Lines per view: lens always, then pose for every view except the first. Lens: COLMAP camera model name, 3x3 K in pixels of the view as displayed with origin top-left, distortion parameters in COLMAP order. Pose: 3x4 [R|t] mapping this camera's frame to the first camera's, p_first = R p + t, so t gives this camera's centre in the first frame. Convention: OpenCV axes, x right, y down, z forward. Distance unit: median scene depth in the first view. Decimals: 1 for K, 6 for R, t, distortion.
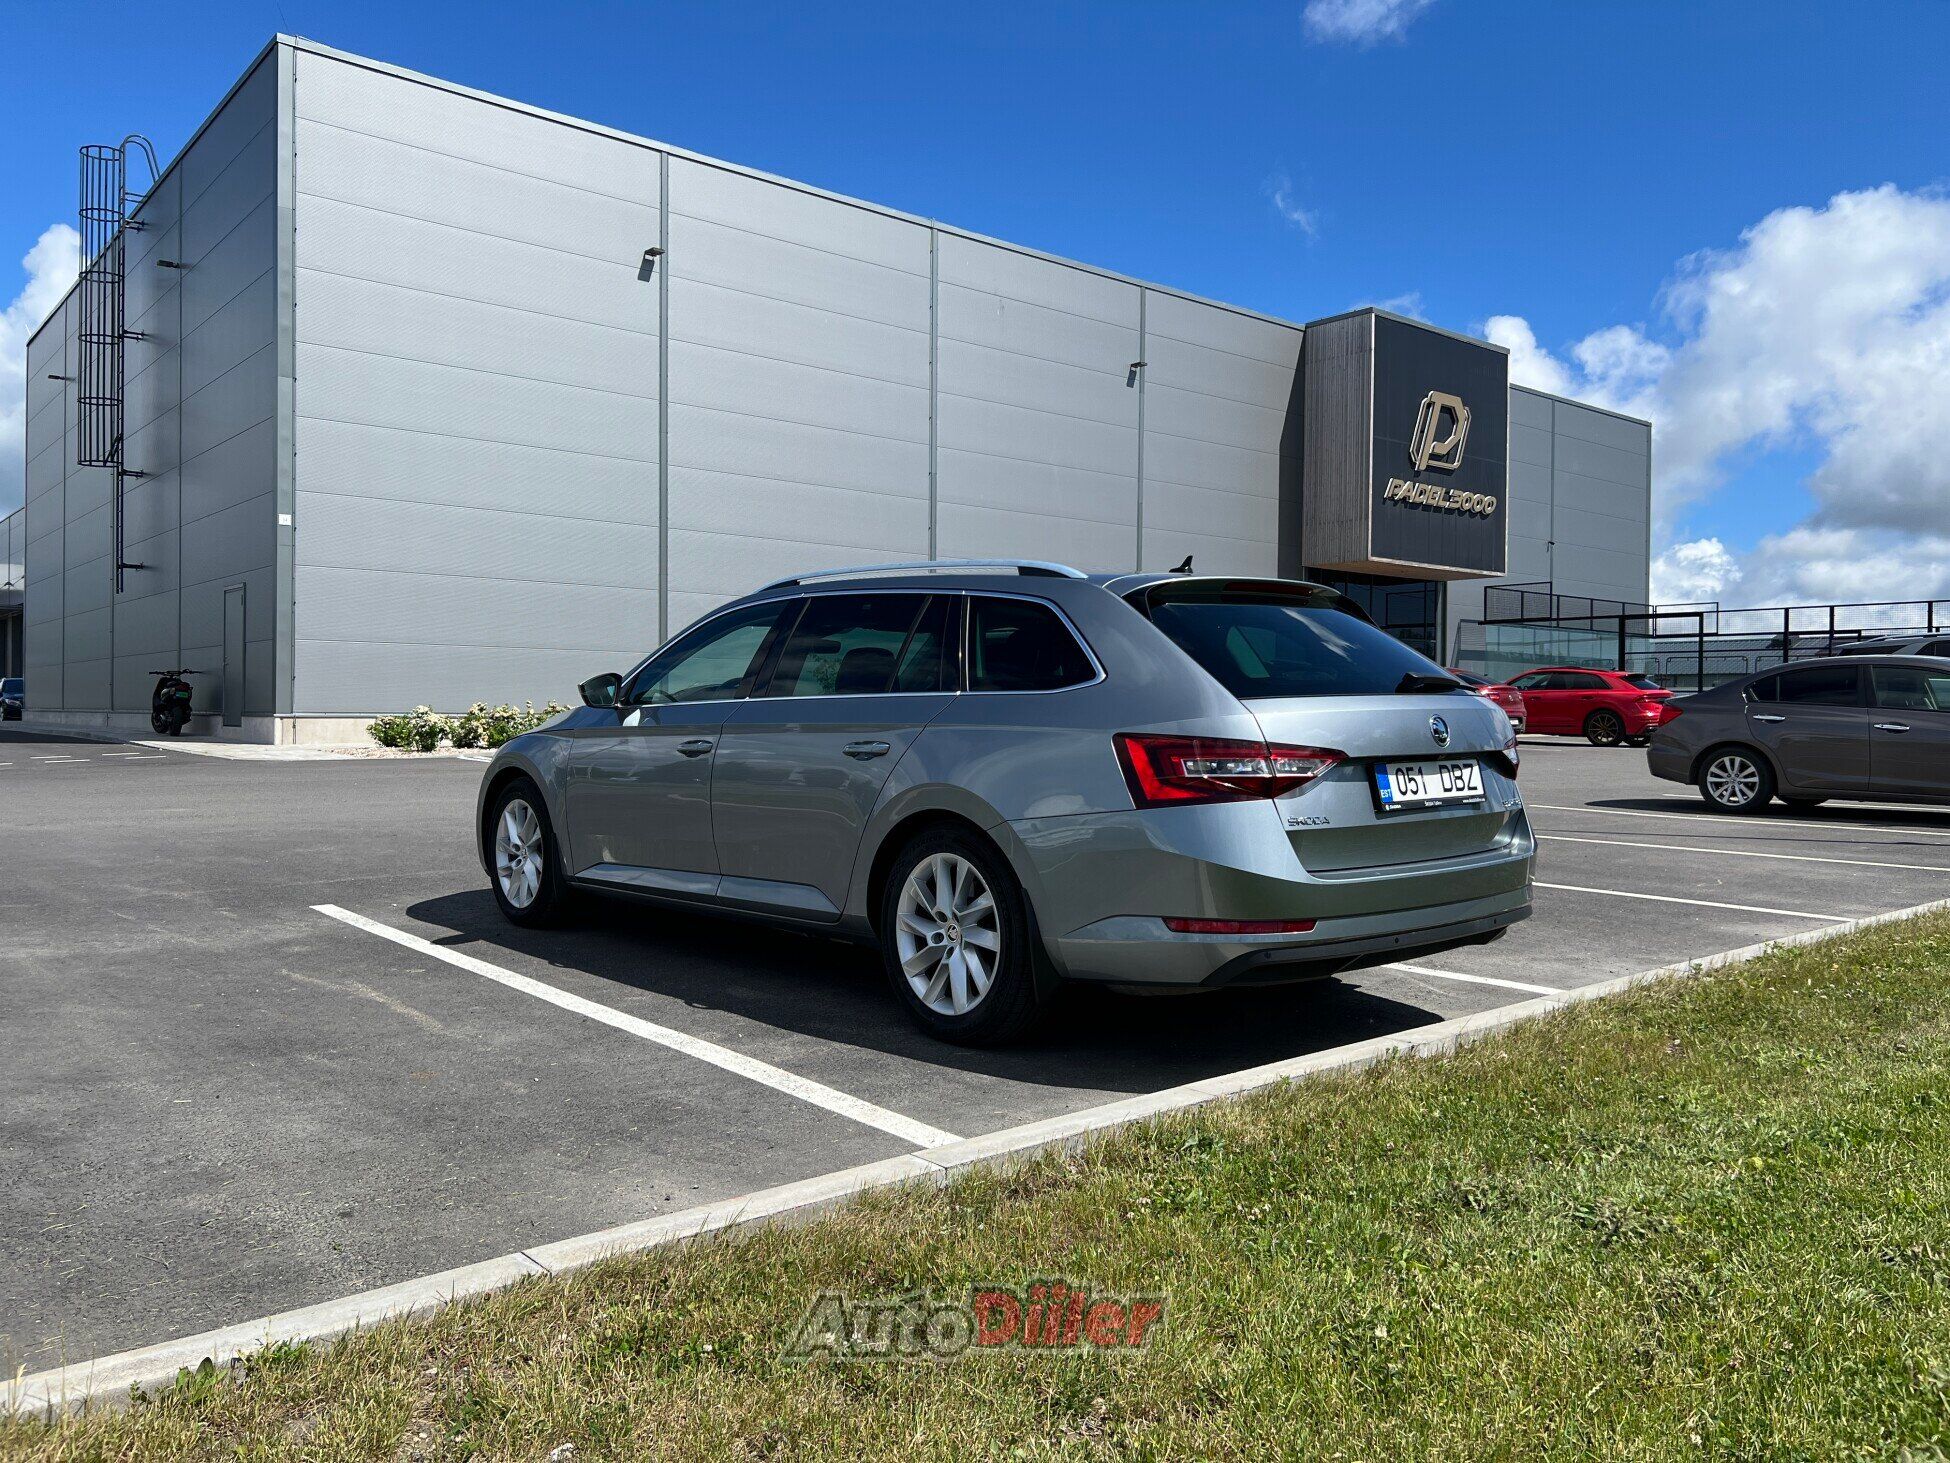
lens RADIAL K [[1471.1, 0, 973.8], [0, 1471.1, 720.9], [0, 0, 1]] dist [0.026608, -0.037242]
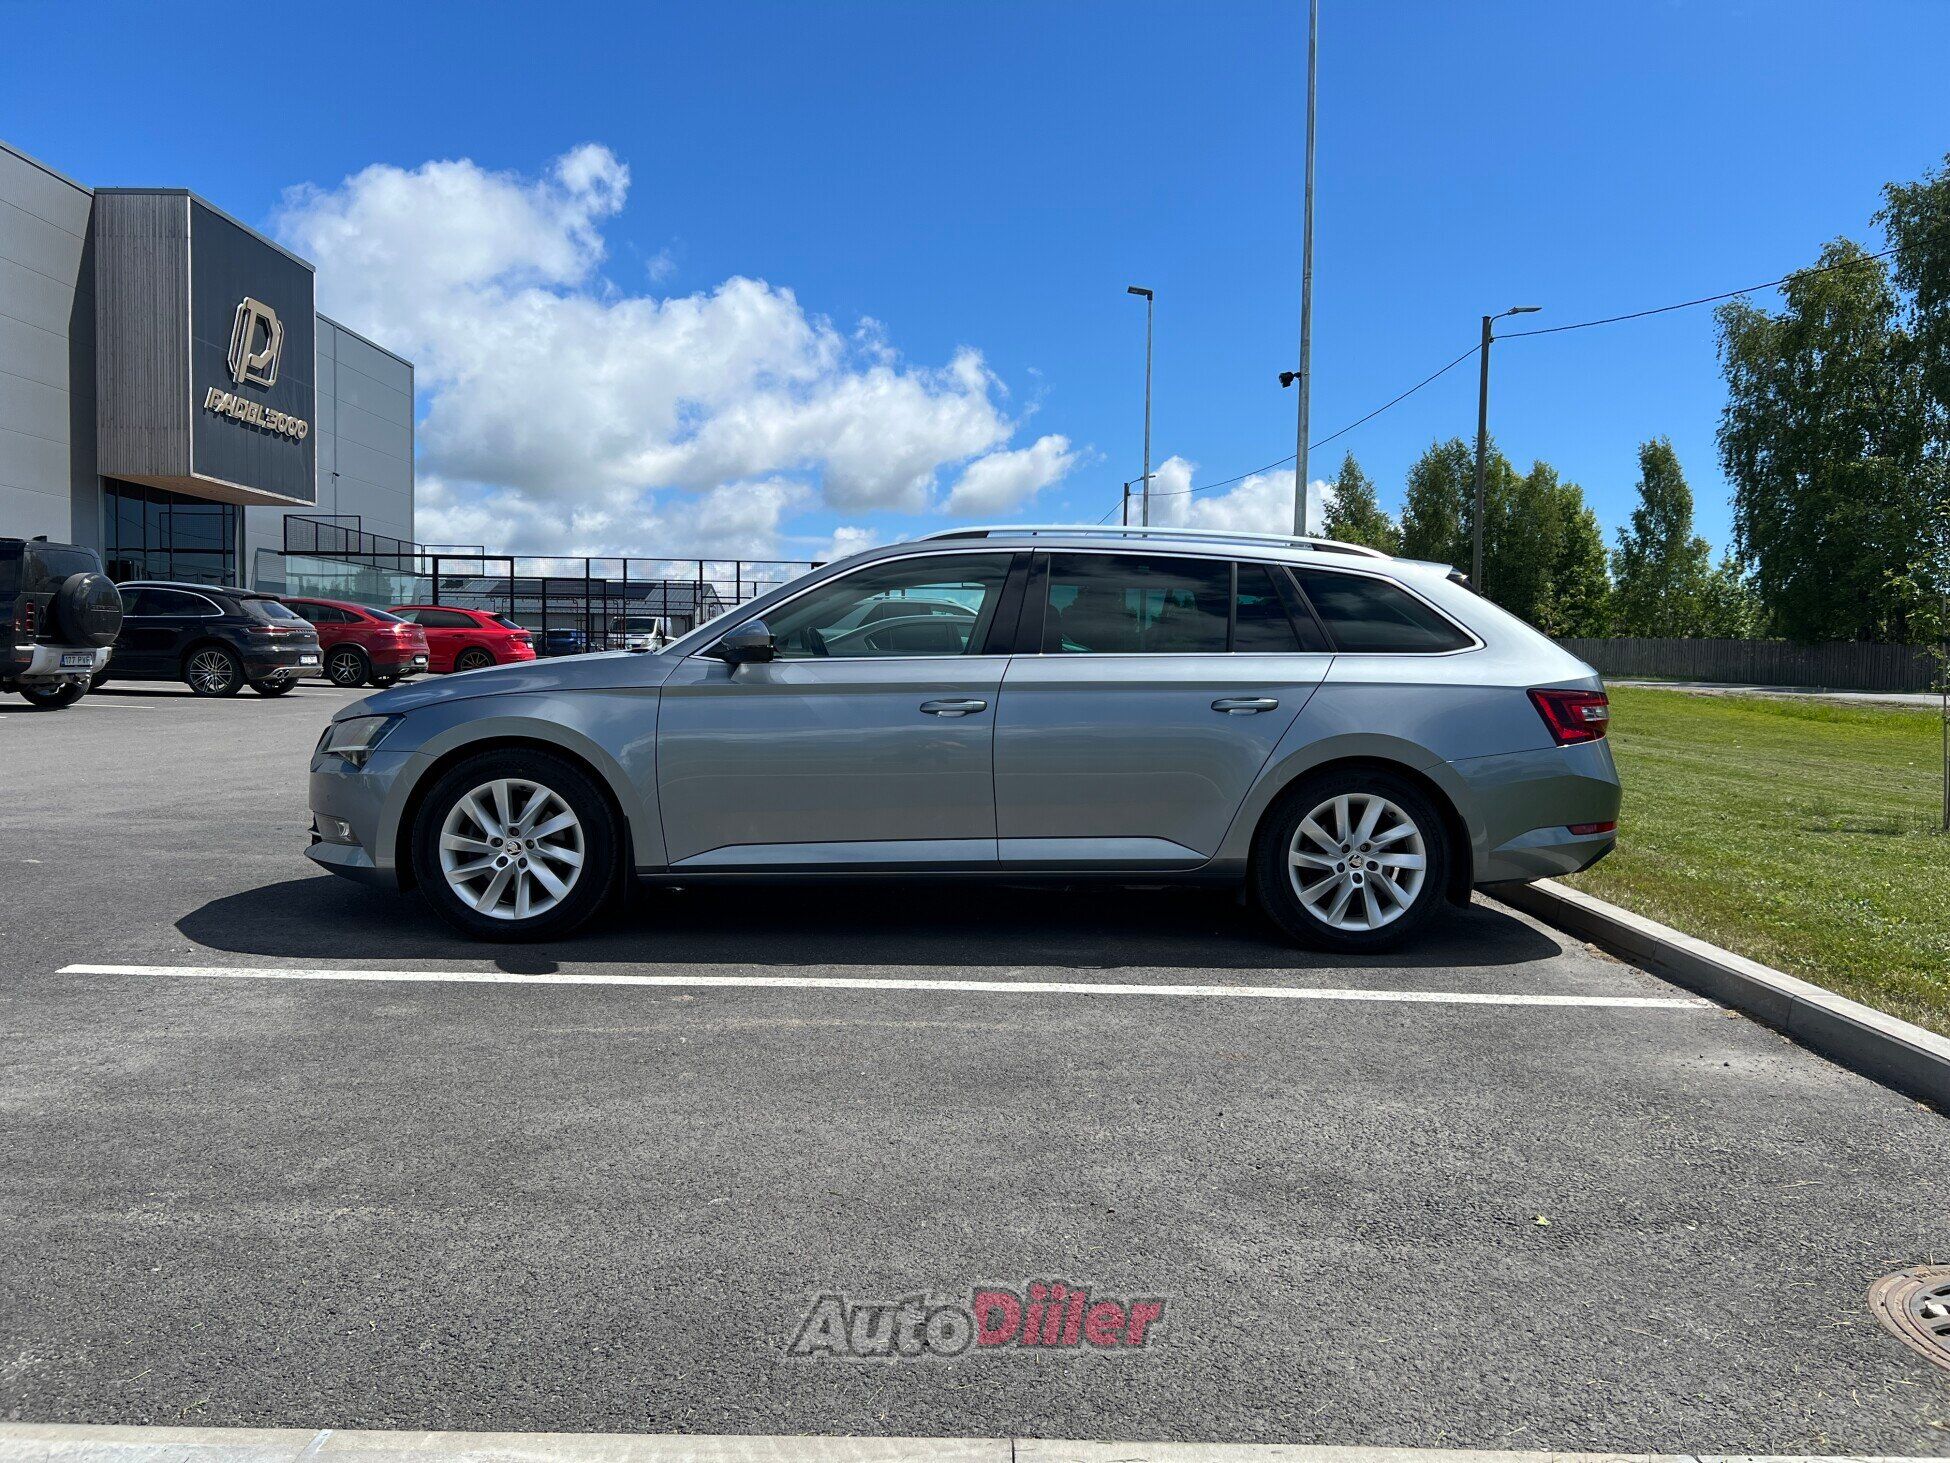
lens RADIAL K [[1471.1, 0, 973.9], [0, 1471.1, 736.8], [0, 0, 1]] dist [0.026608, -0.037242]
pose [[0.637527, -0.034290, 0.769665, -0.118532], [-0.008363, 0.998642, 0.051418, -0.001107], [-0.770383, -0.039217, 0.636375, 0.054376]]
